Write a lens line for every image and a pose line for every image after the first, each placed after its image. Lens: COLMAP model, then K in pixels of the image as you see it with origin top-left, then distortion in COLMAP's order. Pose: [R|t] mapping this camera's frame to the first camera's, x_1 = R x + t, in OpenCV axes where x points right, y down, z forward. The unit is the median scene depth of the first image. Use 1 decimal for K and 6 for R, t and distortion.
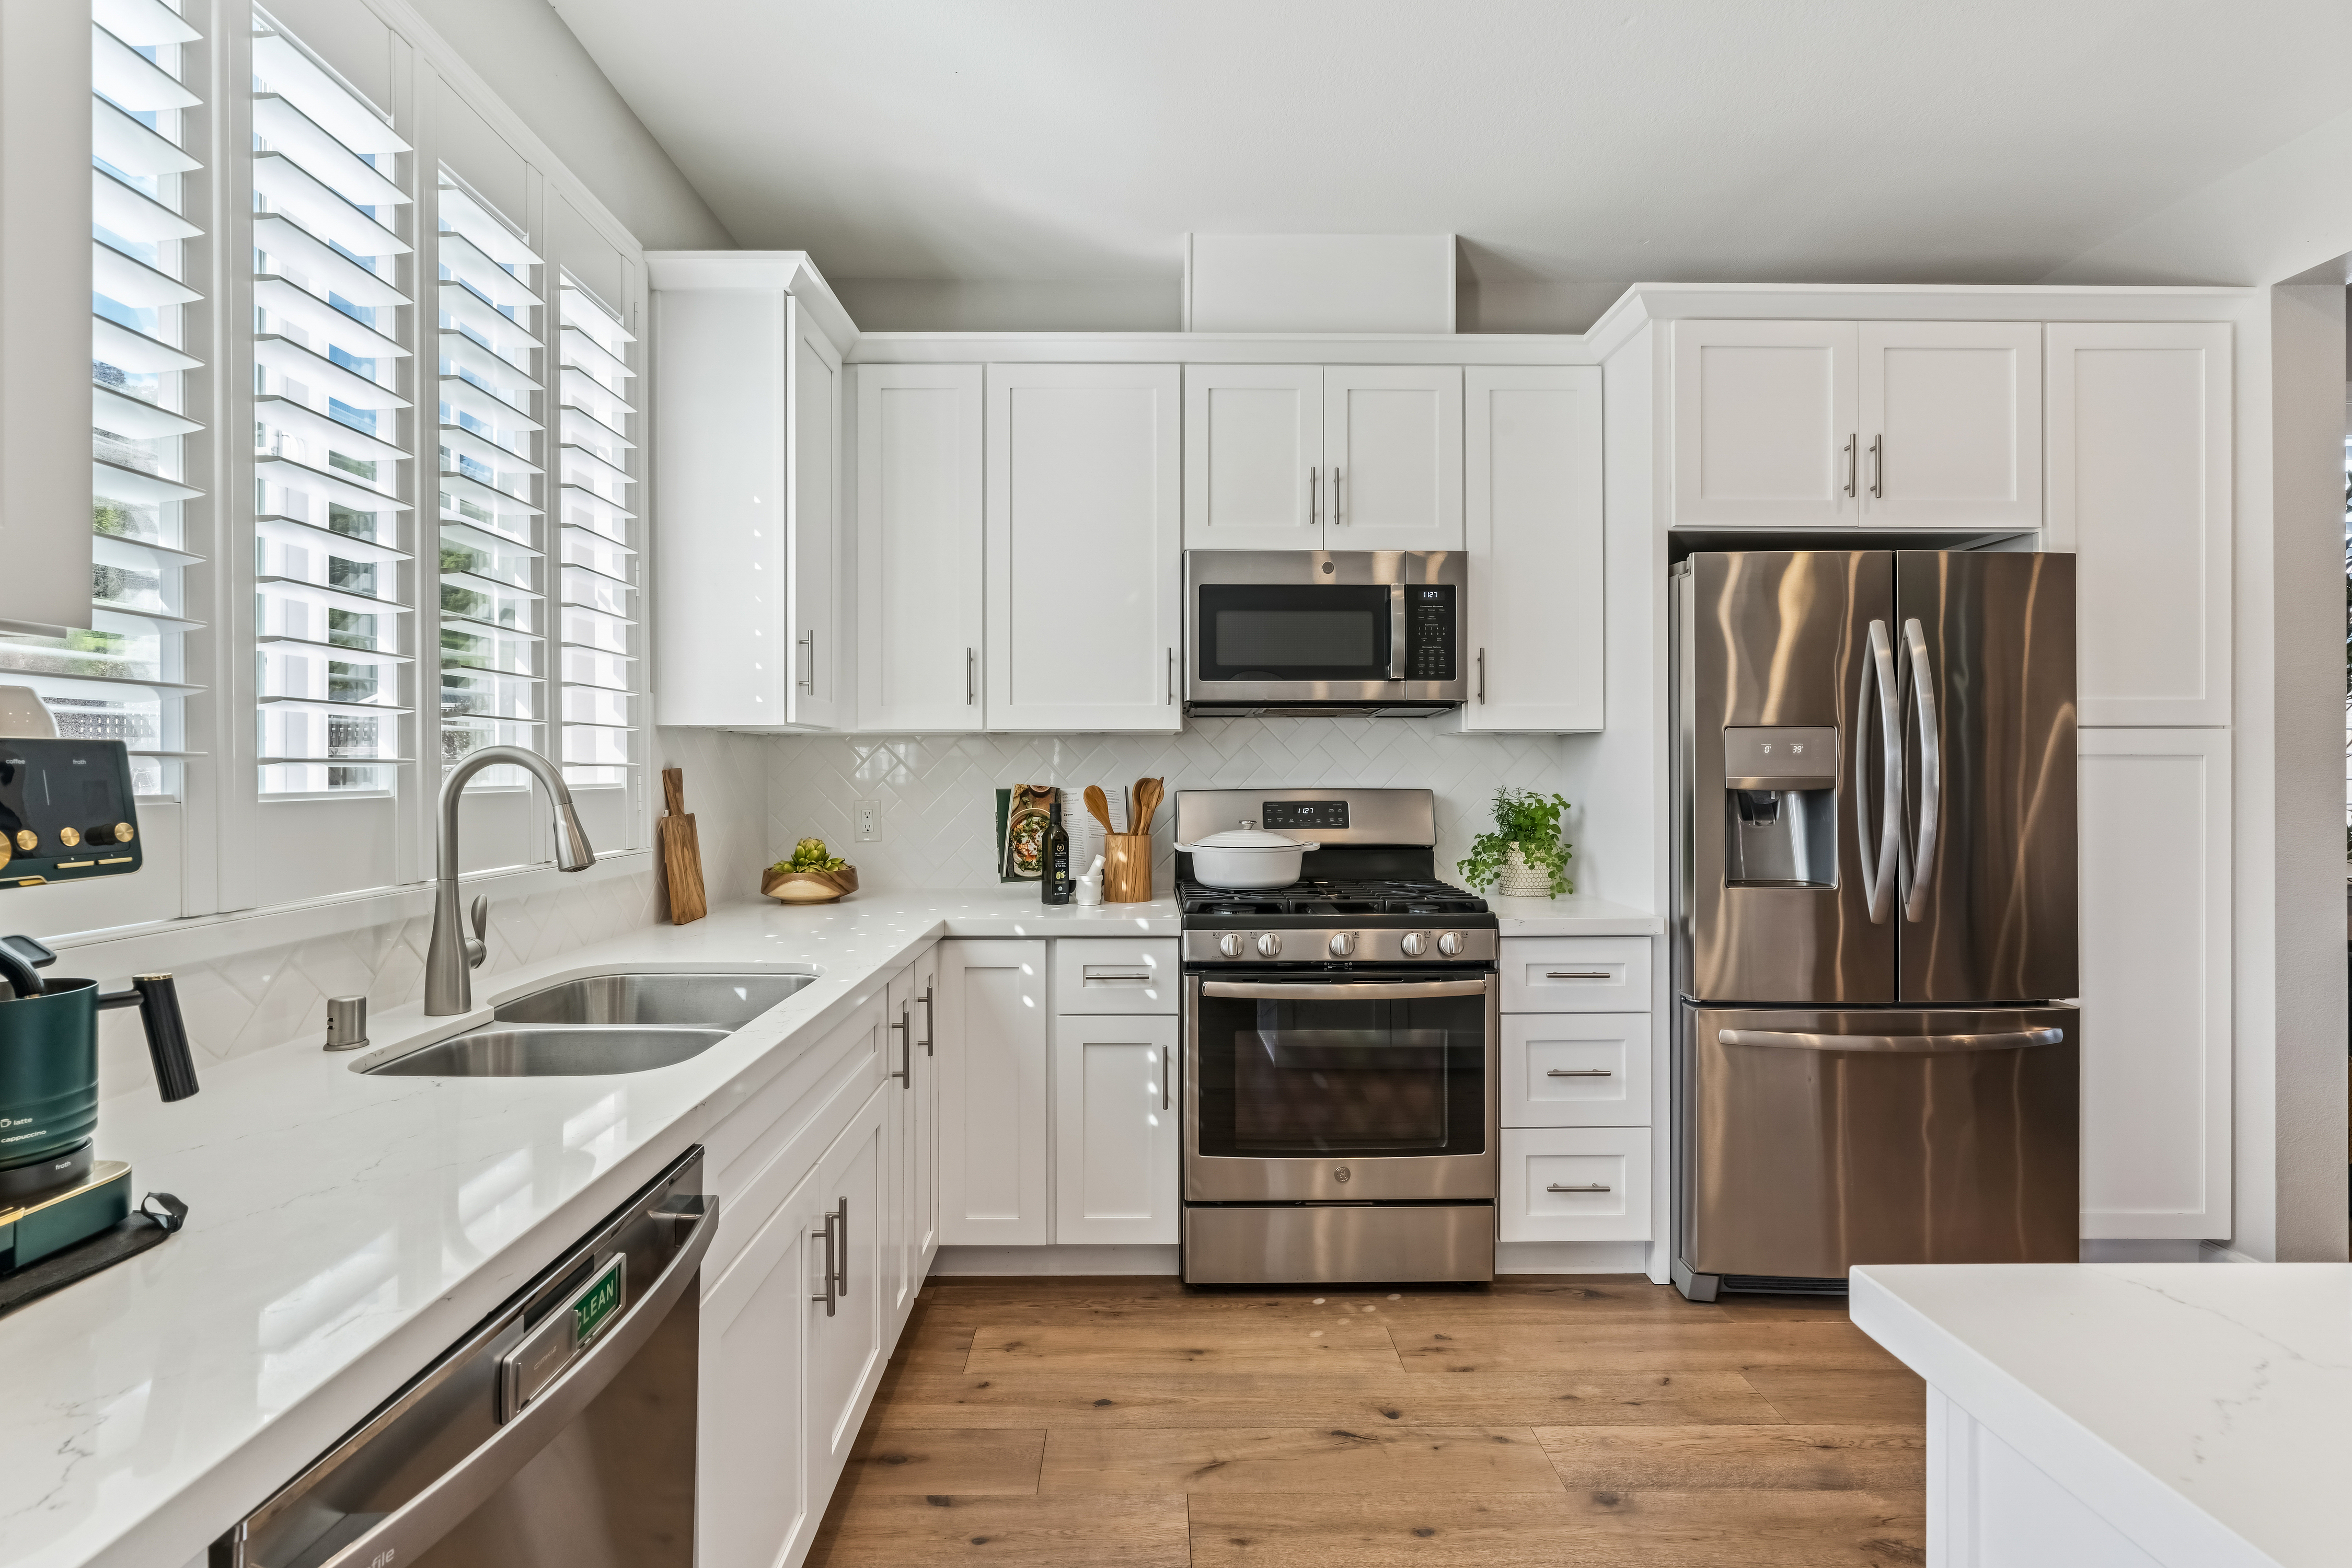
lens RADIAL K [[1088.2, 0, 1156.3], [0, 1088.2, 769.0], [0, 0, 1]] dist [-0.009803, 0.000590]
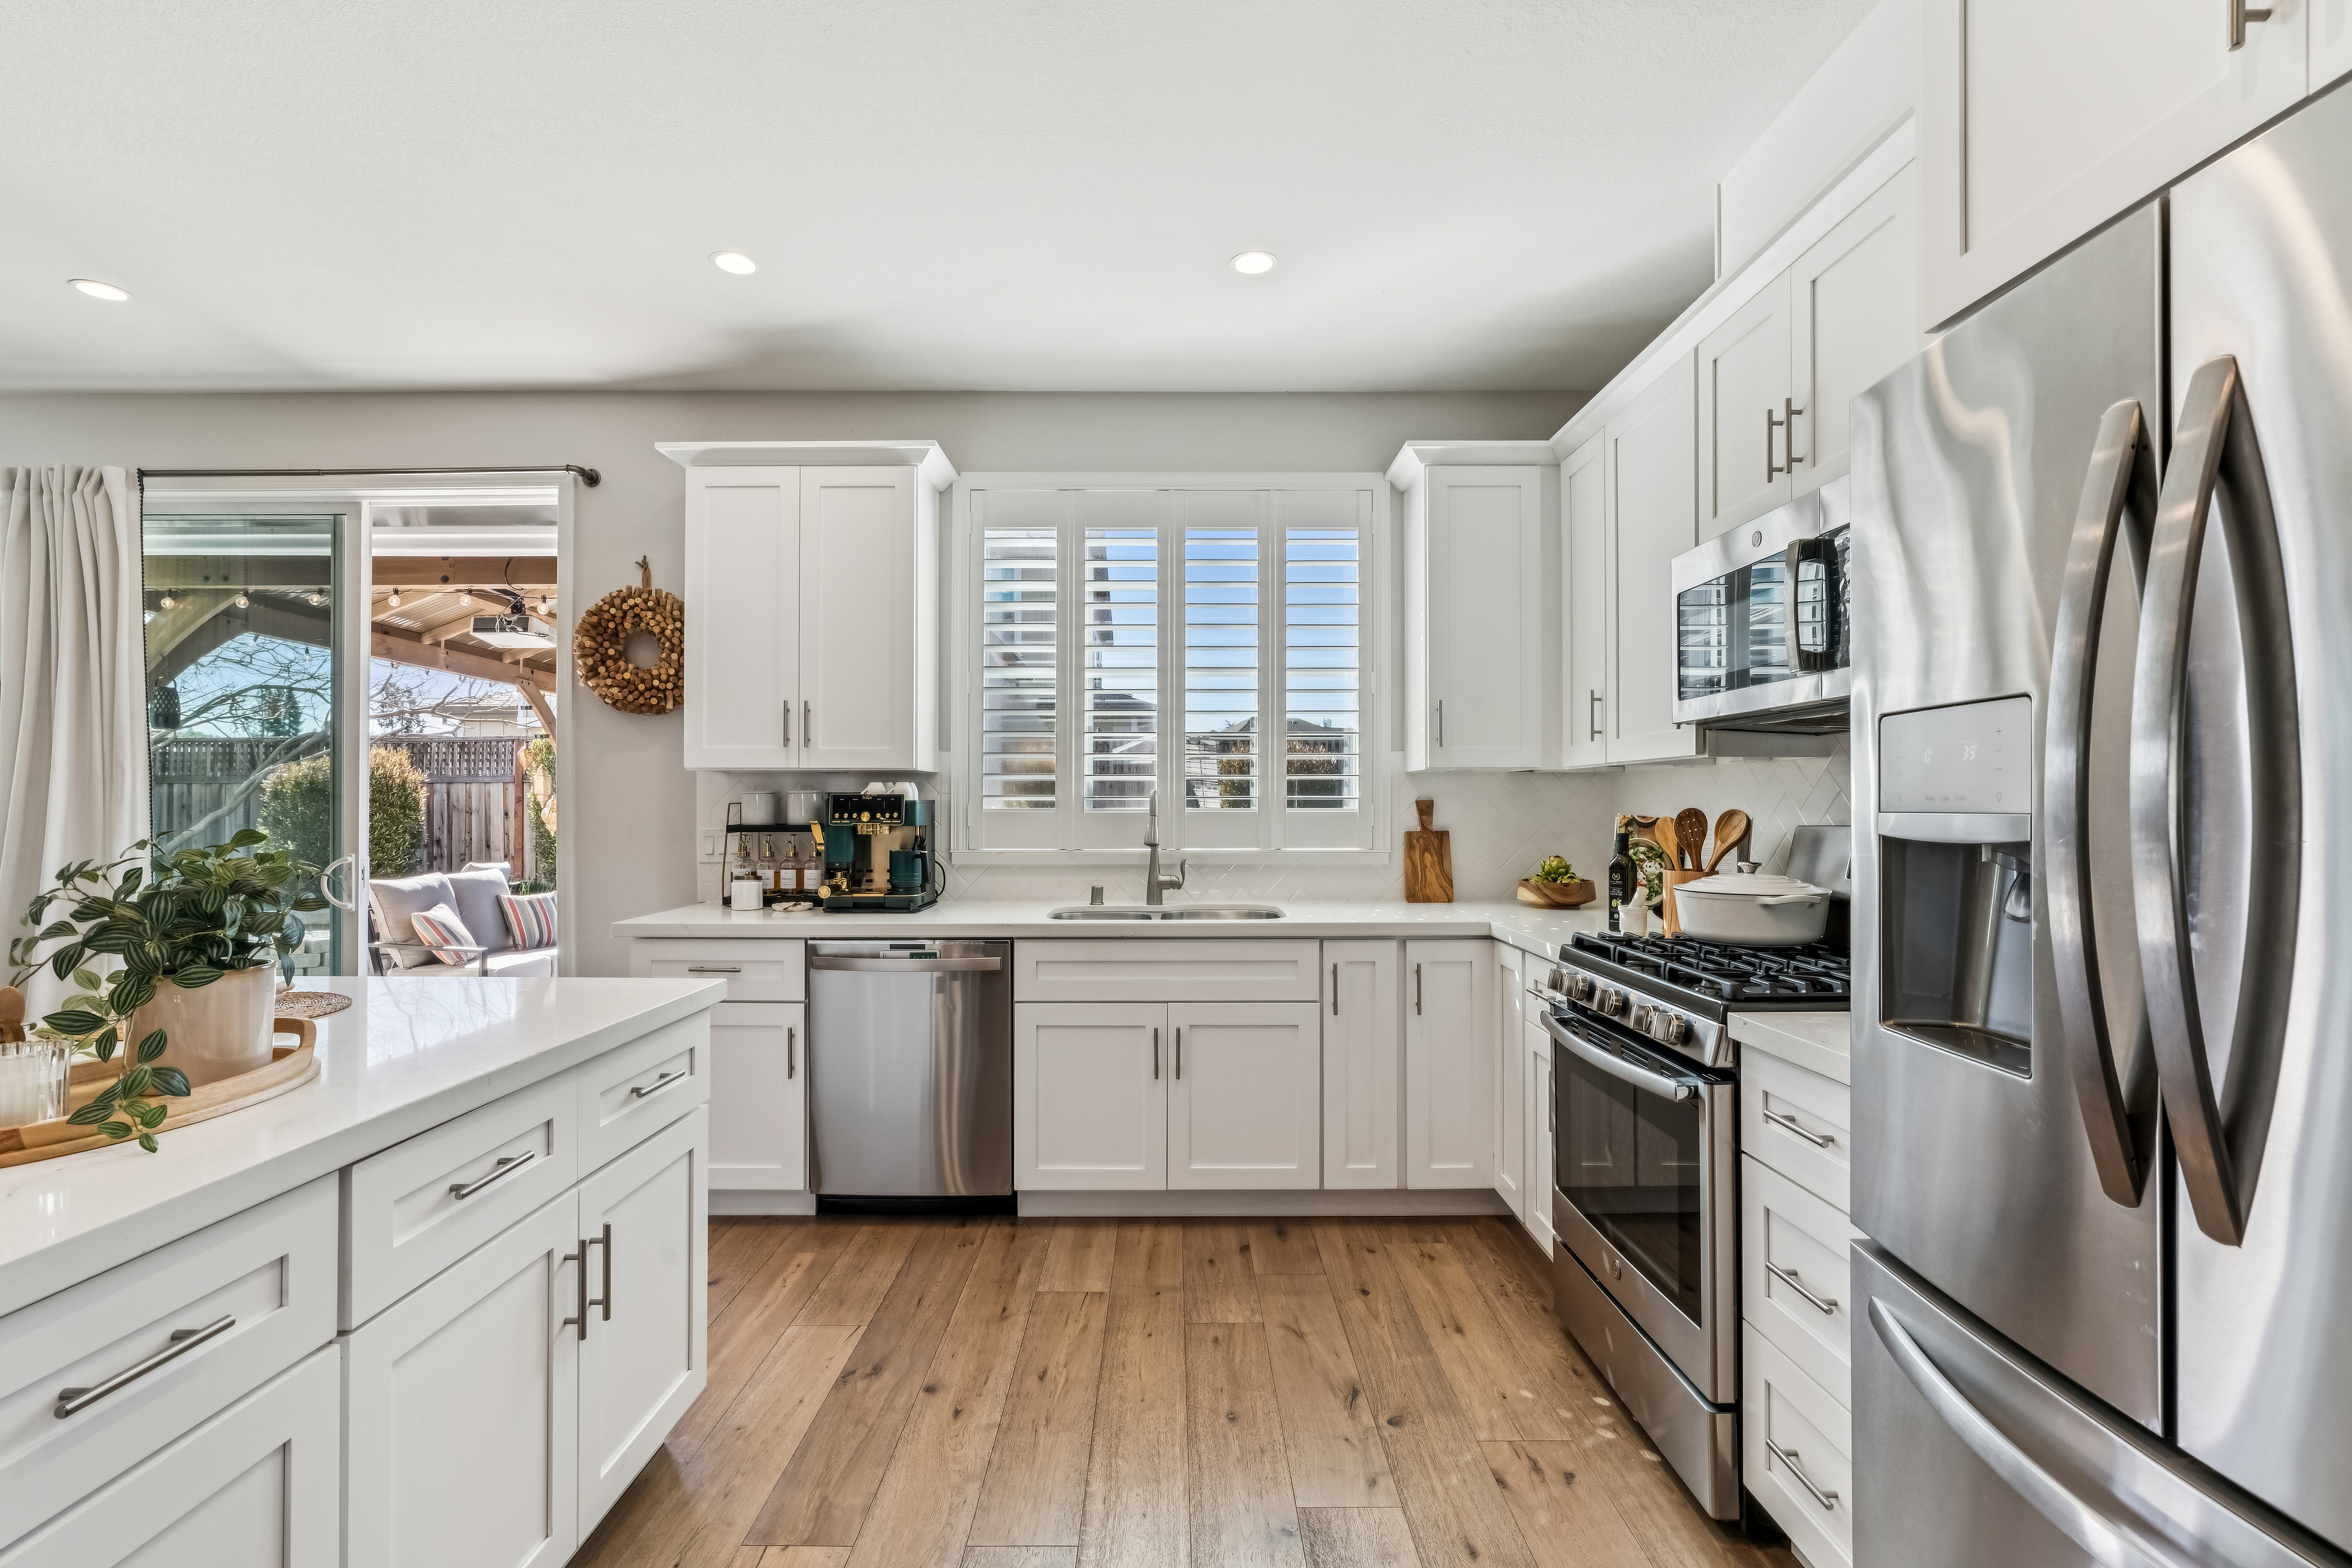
lens RADIAL K [[1059.4, 0, 1170.2], [0, 1059.4, 796.0], [0, 0, 1]] dist [-0.002929, -0.000260]
pose [[-0.010644, -0.004486, -0.999933, 0.996904], [0.002102, 0.999988, -0.004508, 0.000476], [0.999941, -0.002150, -0.010634, 0.644121]]
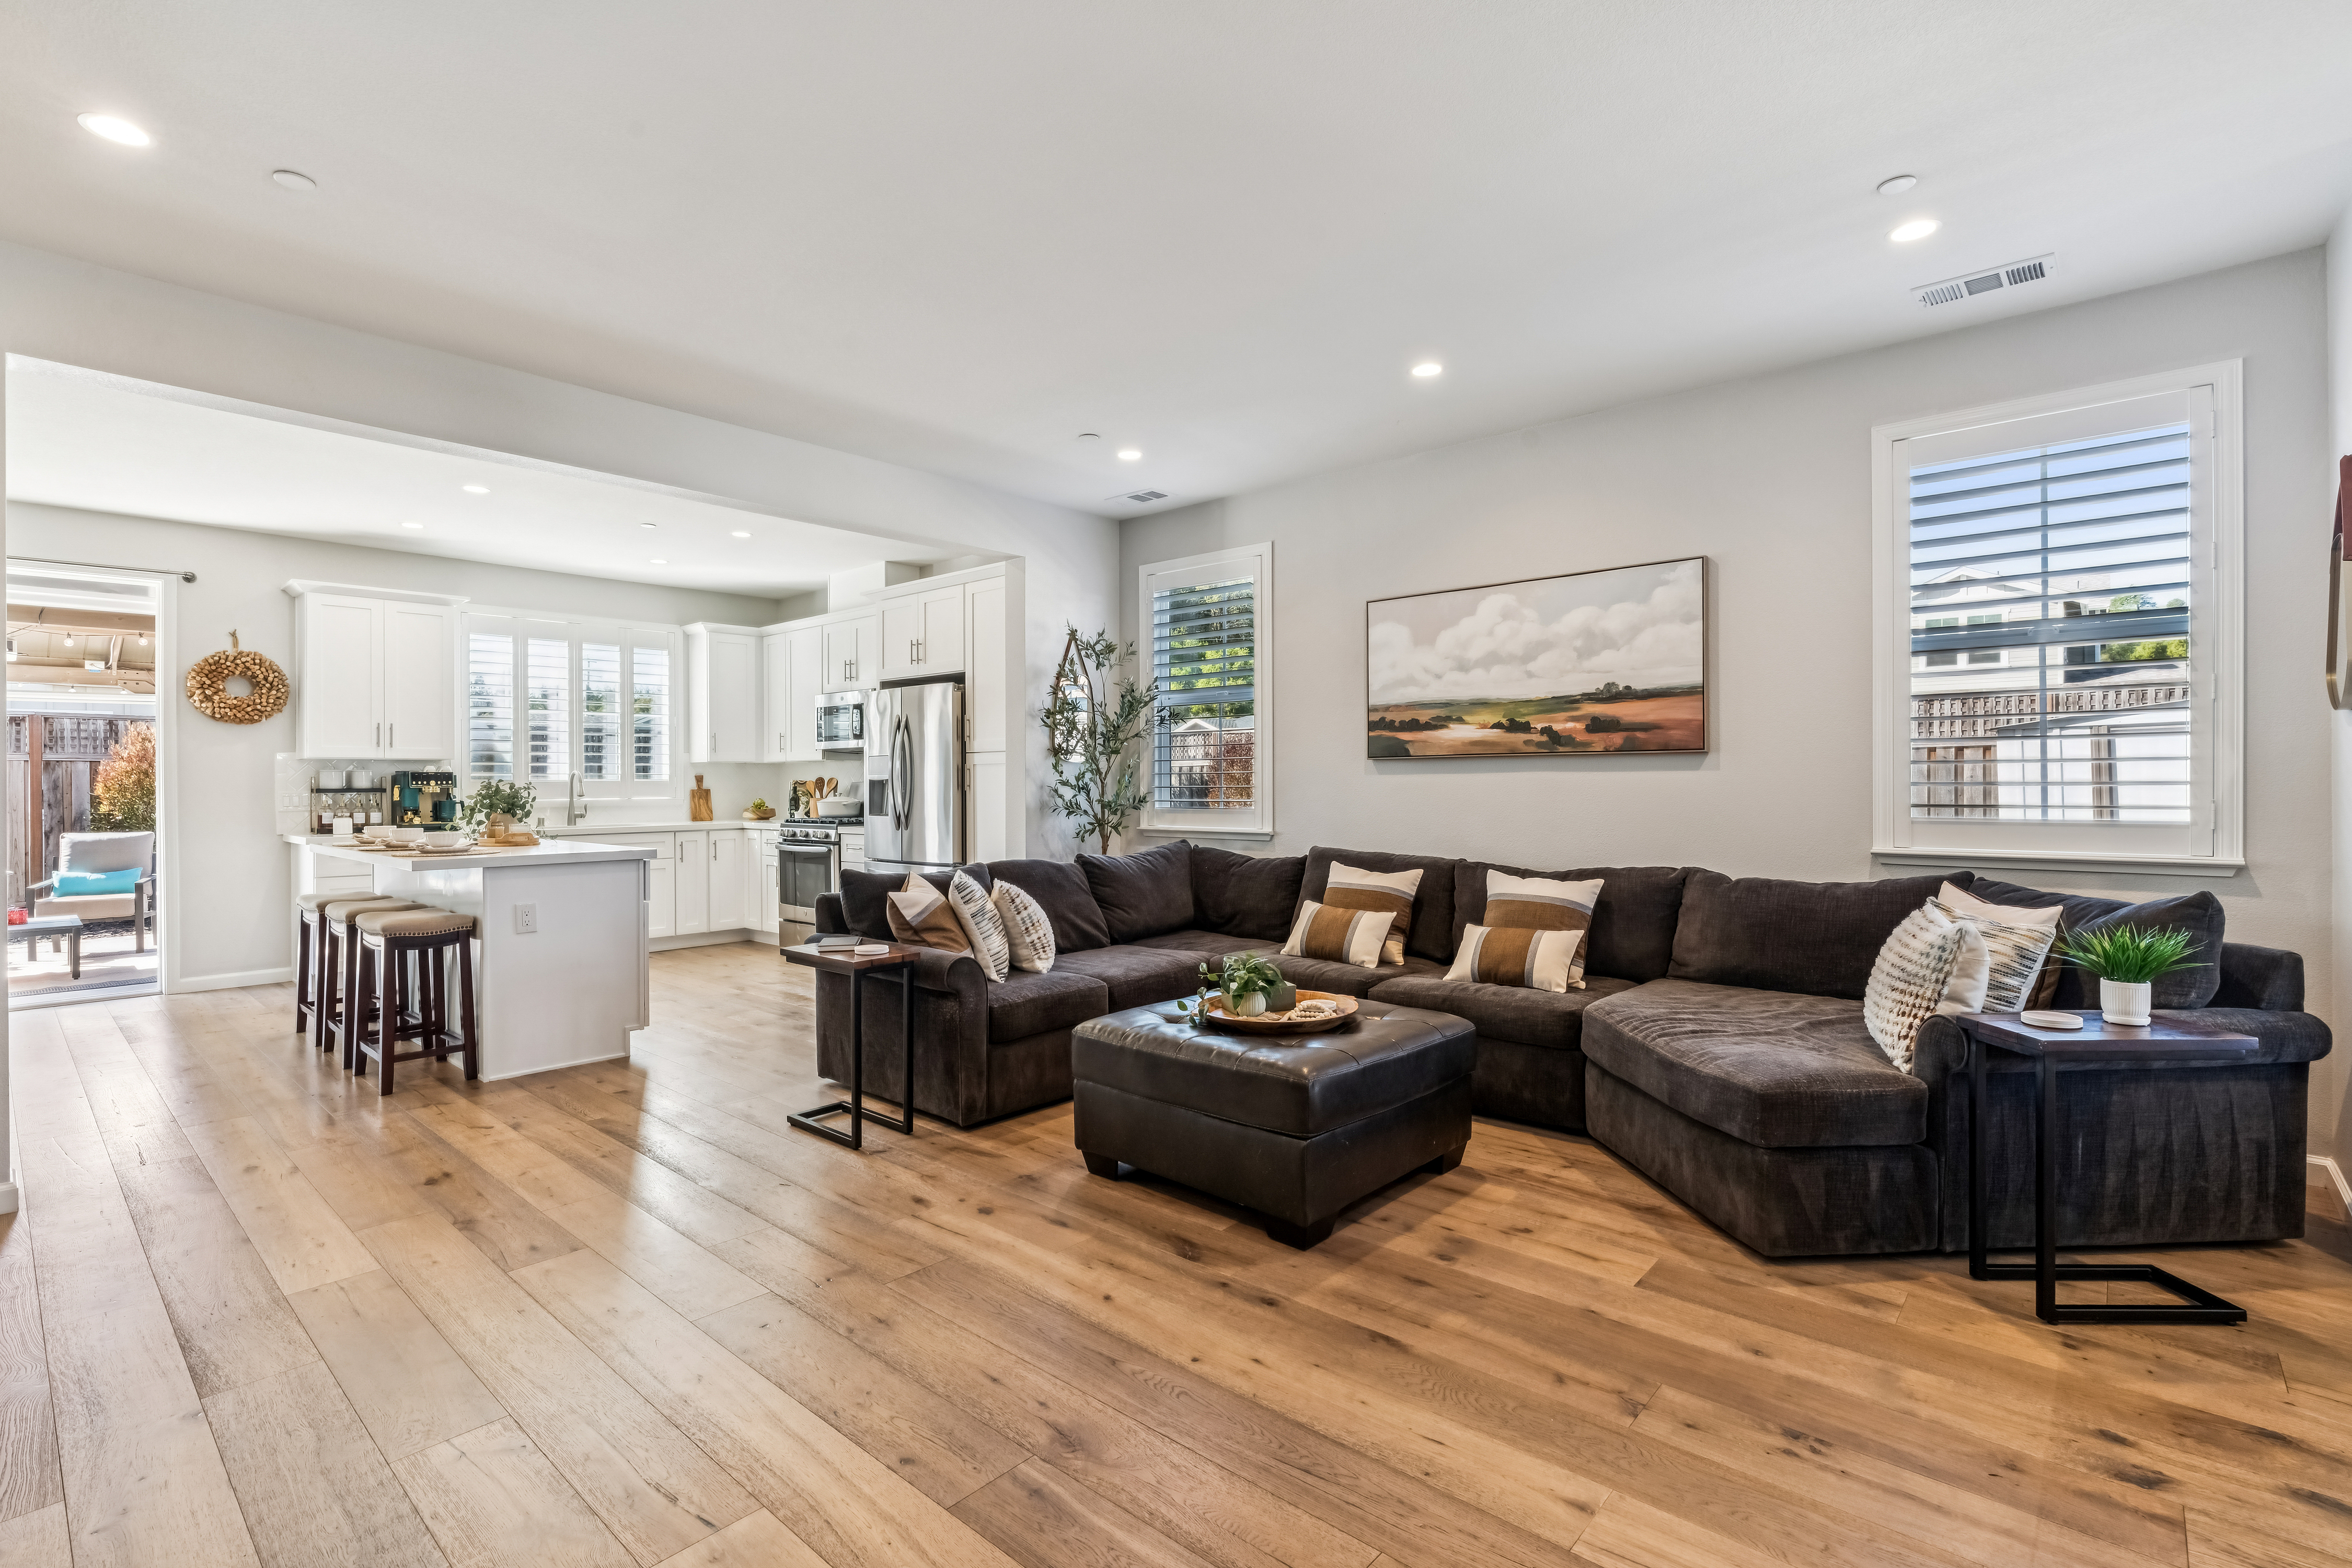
lens RADIAL K [[1075.0, 0, 1176.0], [0, 1075.0, 784.0], [0, 0, 1]] dist [-0.004642, 0.001420]
pose [[0.740818, -0.003202, -0.671699, 2.789614], [0.007231, 0.999969, 0.003209, 0.025969], [0.671667, -0.007234, 0.740818, -0.453538]]
